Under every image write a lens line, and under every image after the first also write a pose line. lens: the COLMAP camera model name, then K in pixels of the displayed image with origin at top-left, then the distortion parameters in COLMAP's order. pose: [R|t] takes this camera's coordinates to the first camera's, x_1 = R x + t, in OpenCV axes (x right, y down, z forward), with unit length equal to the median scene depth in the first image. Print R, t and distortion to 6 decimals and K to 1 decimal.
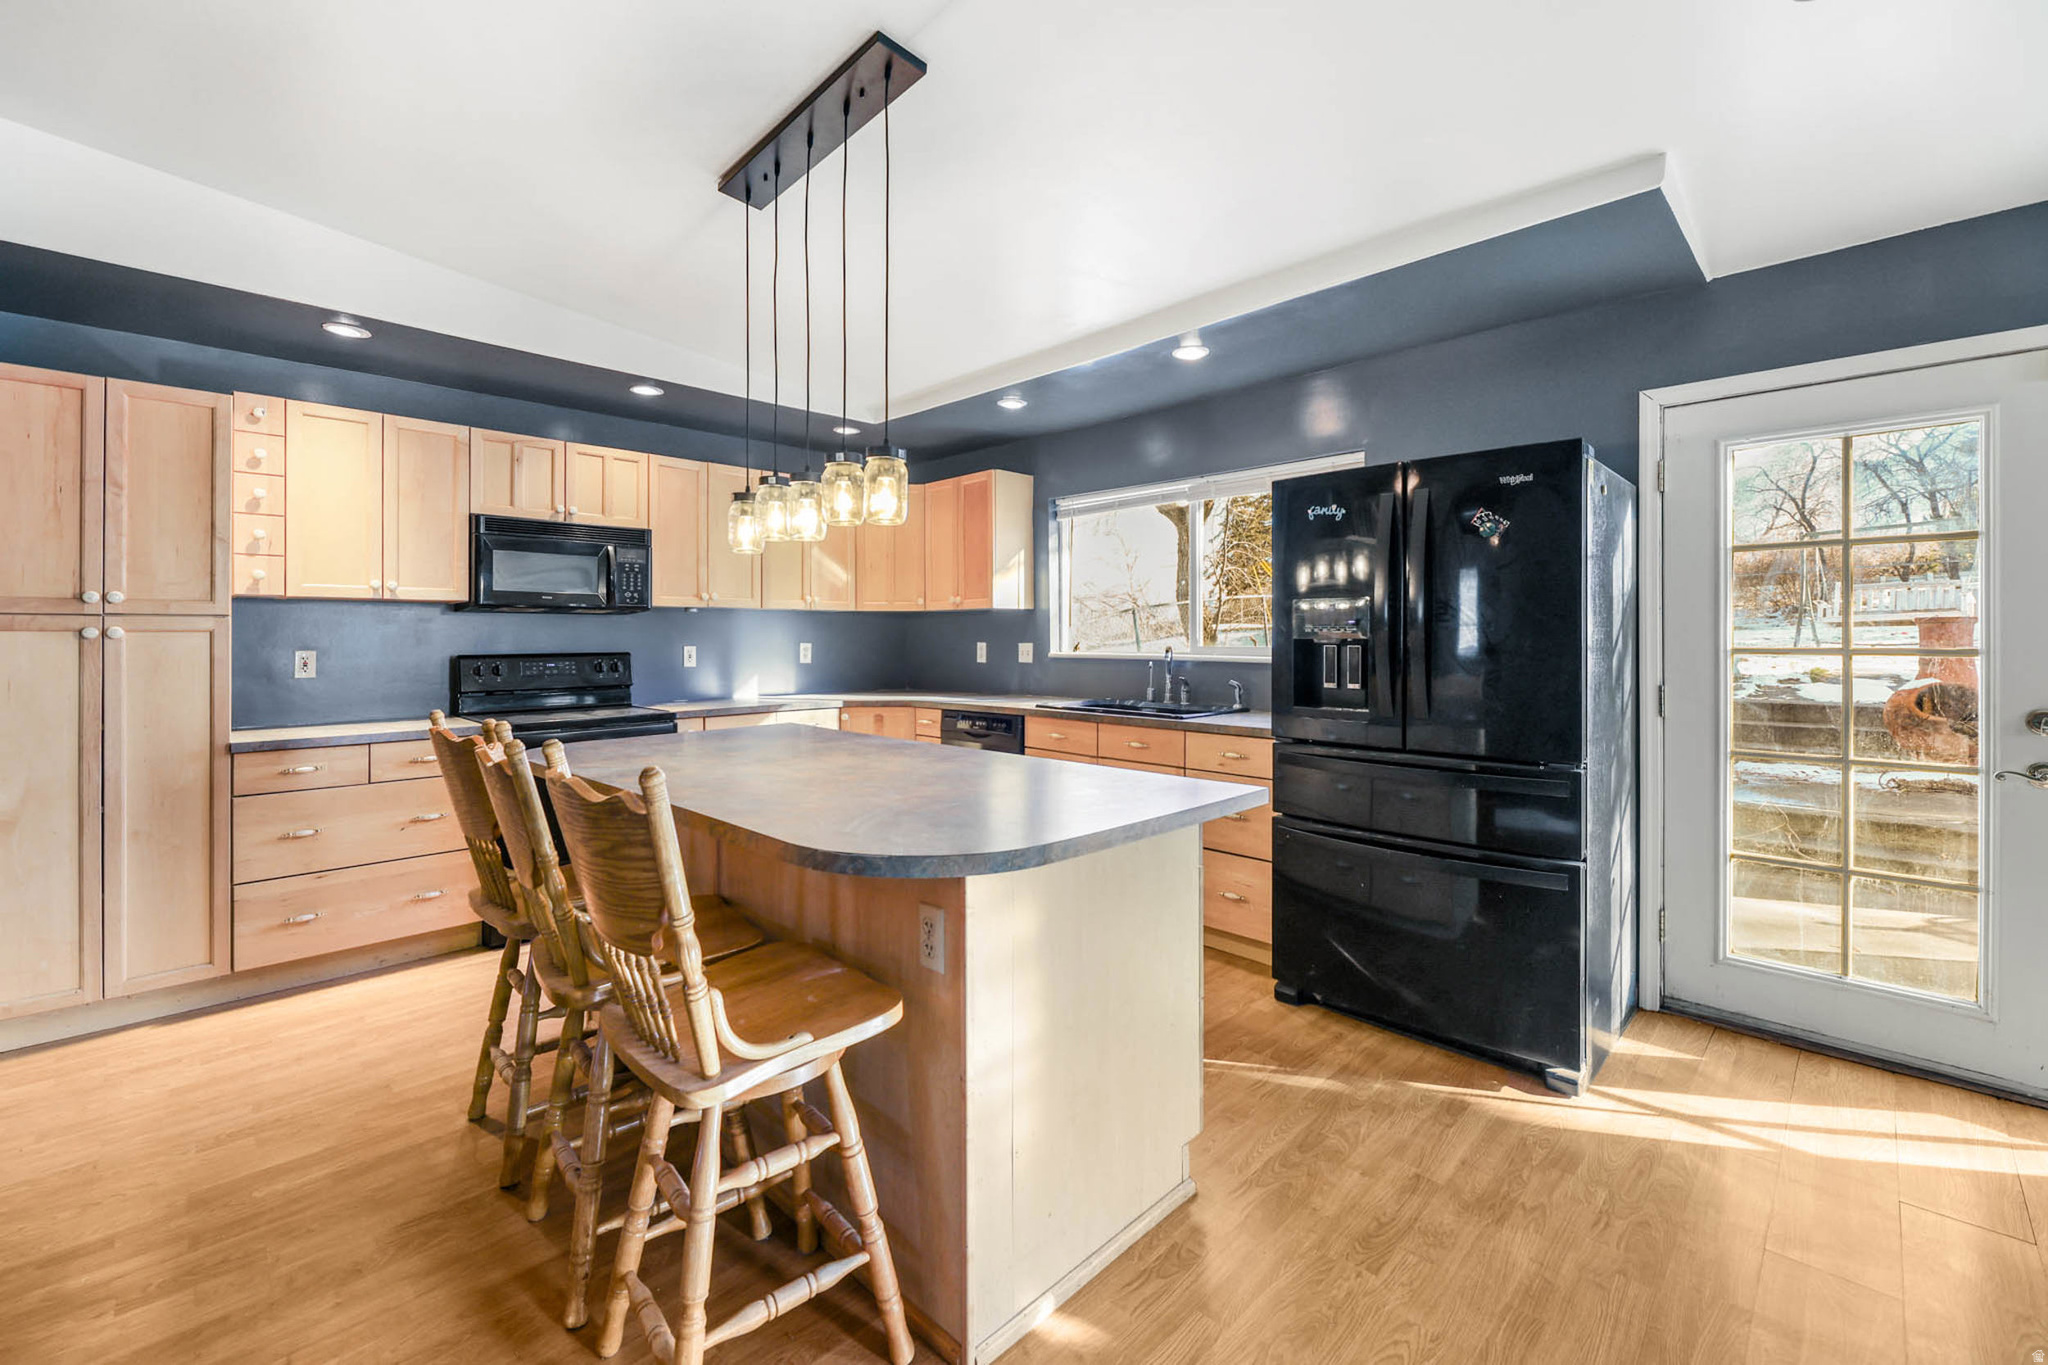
lens RADIAL K [[846.7, 0, 1013.8], [0, 846.7, 635.5], [0, 0, 1]] dist [-0.015588, -0.000146]
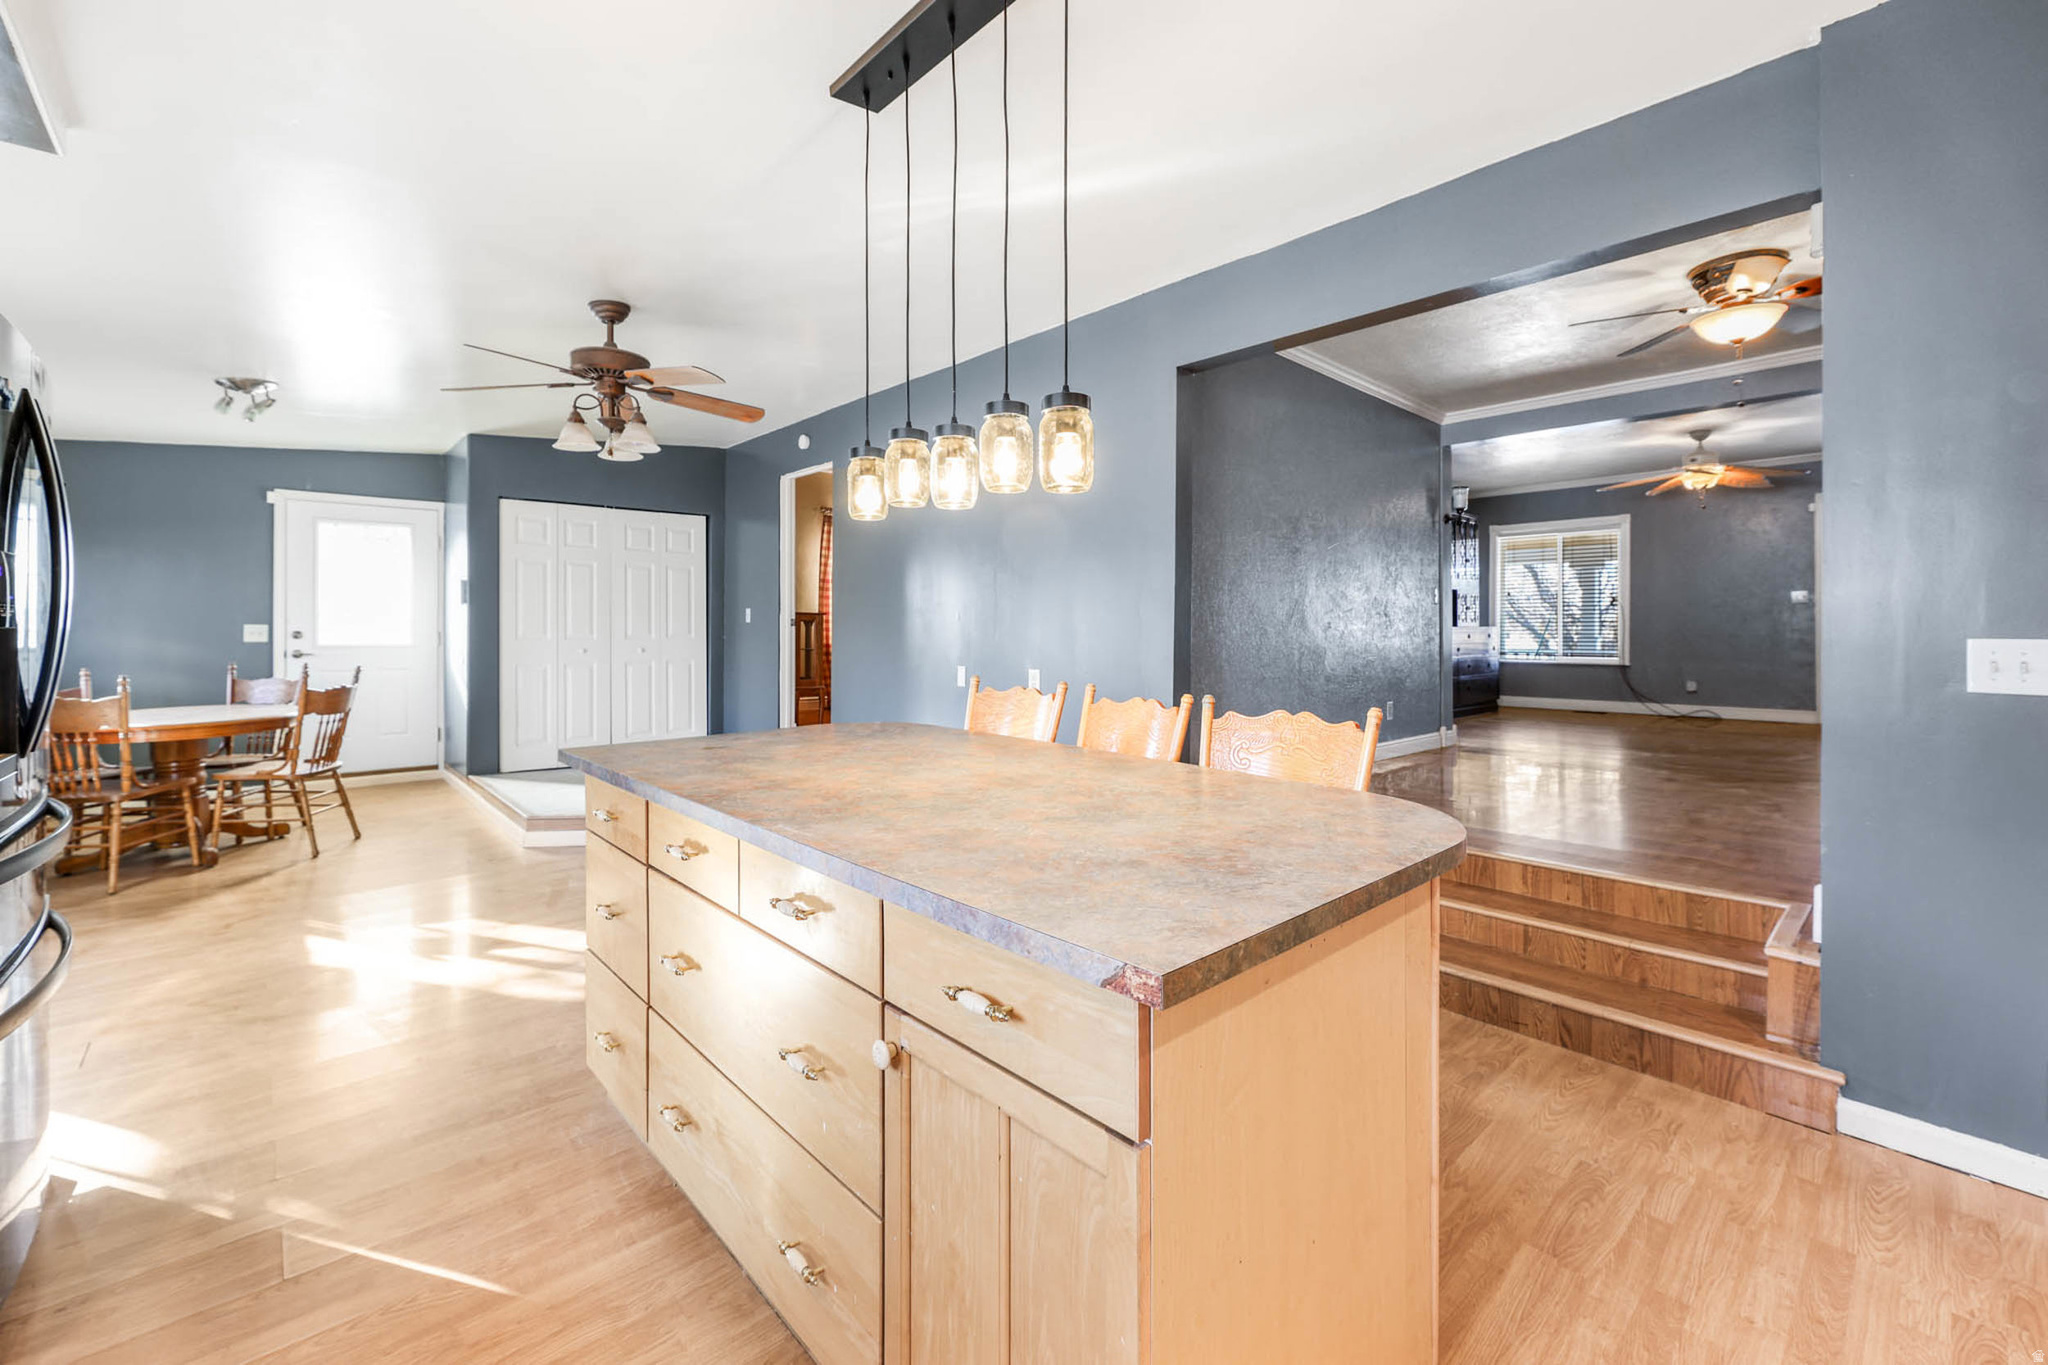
lens RADIAL K [[856.6, 0, 1020.3], [0, 856.6, 624.9], [0, 0, 1]] dist [0.000242, 0.000401]
pose [[-0.999554, 0.000045, 0.029868, -0.267281], [-0.000119, 0.999985, -0.005494, 0.007027], [-0.029868, -0.005496, -0.999539, 1.466631]]
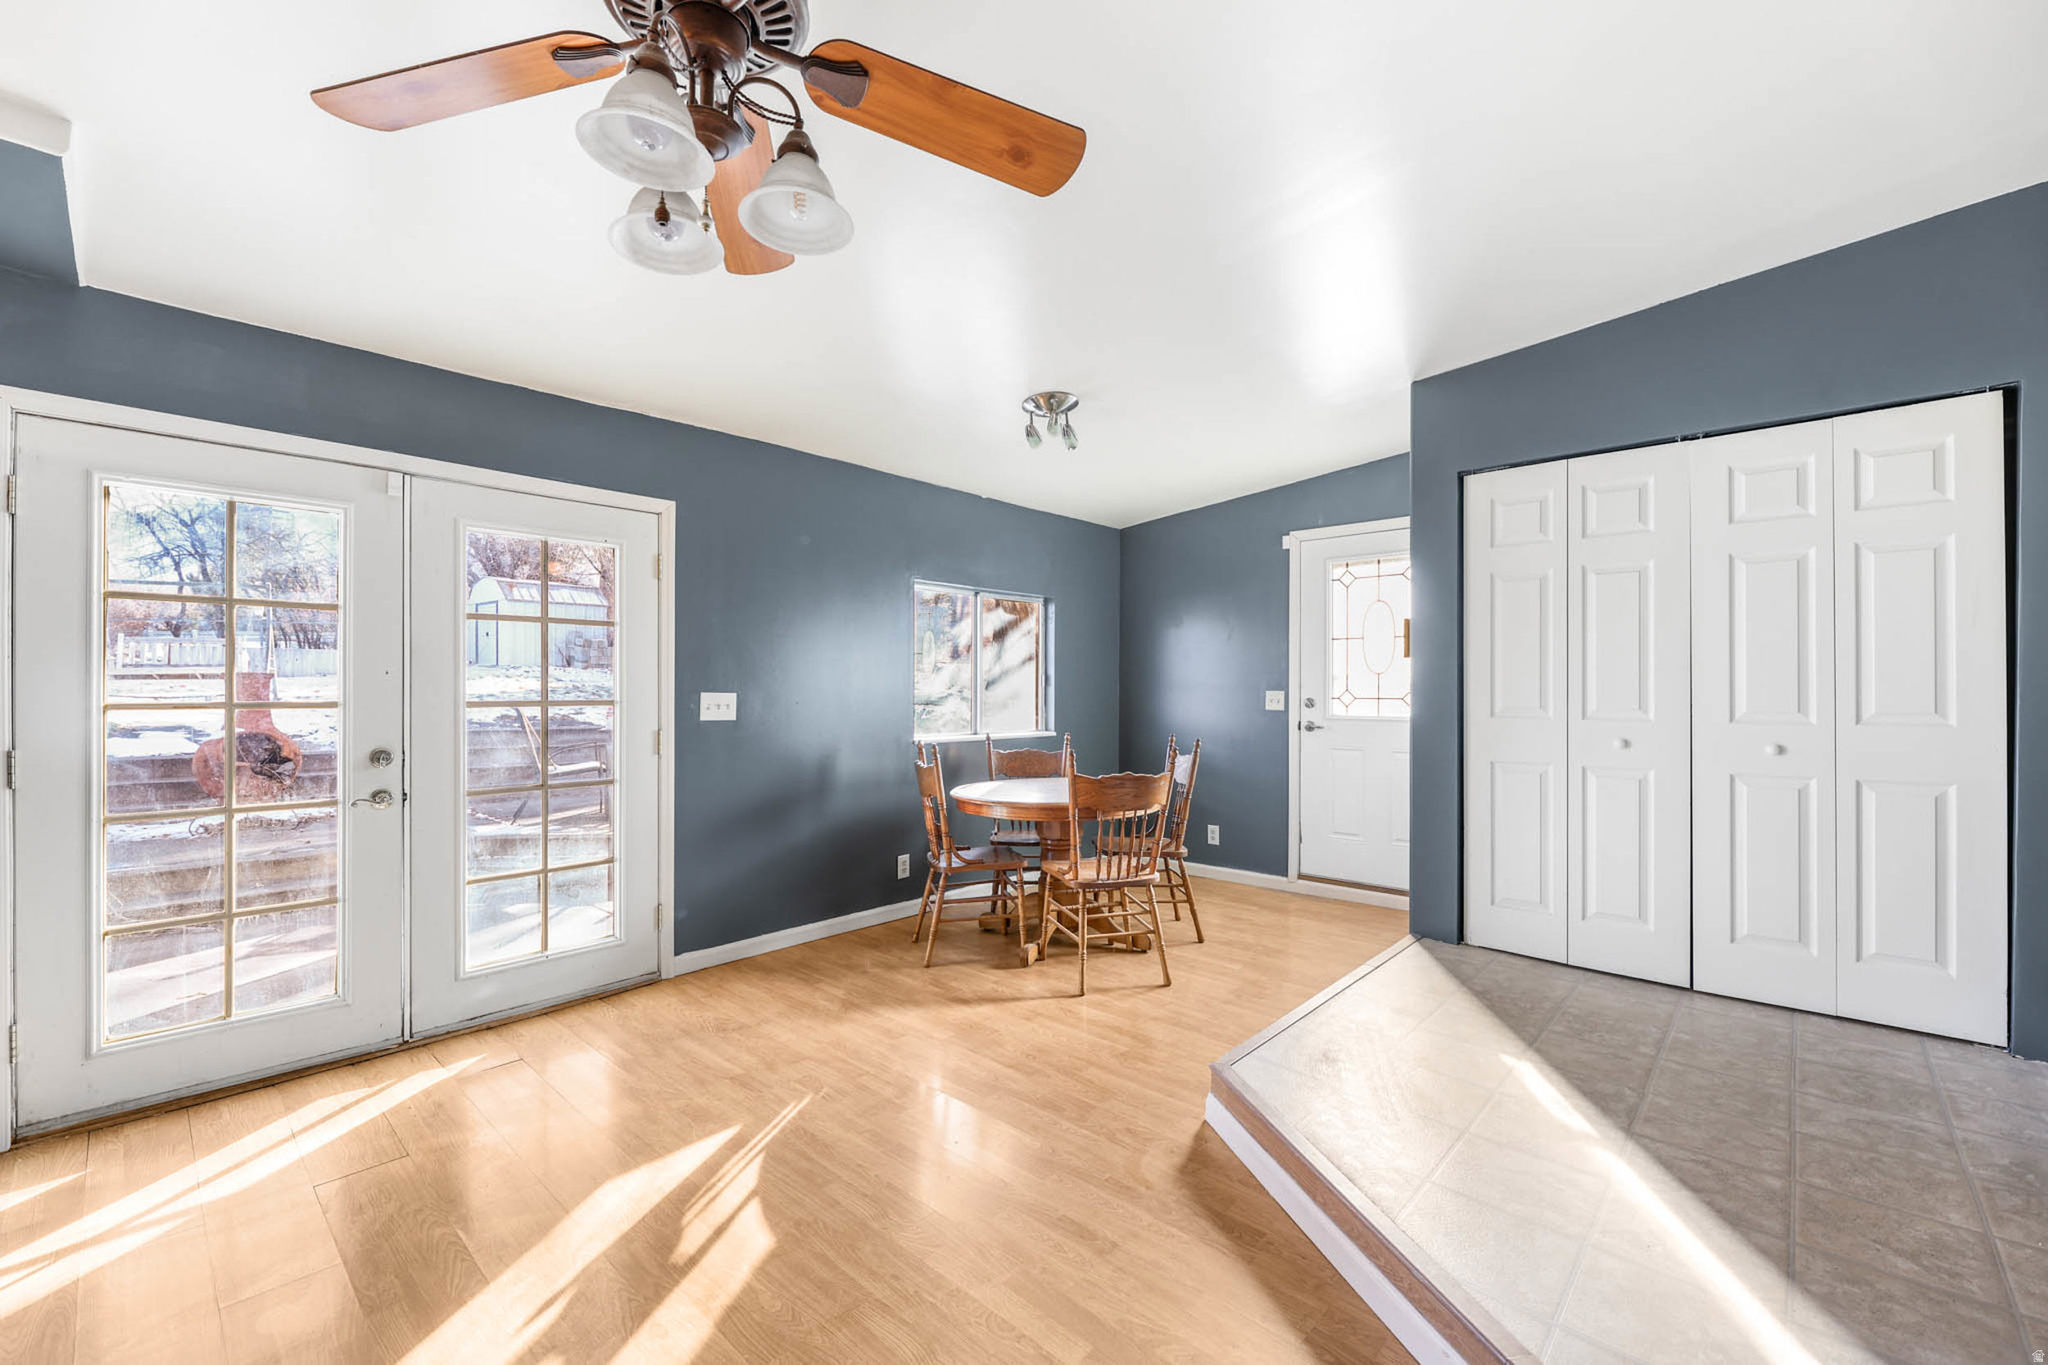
lens RADIAL K [[824.8, 0, 1012.1], [0, 824.8, 689.4], [0, 0, 1]] dist [-0.001747, -0.000330]
pose [[-0.044173, 0.002392, 0.999021, -0.077412], [-0.003301, 0.999991, -0.002540, -0.001525], [-0.999018, -0.003410, -0.044165, 0.061055]]
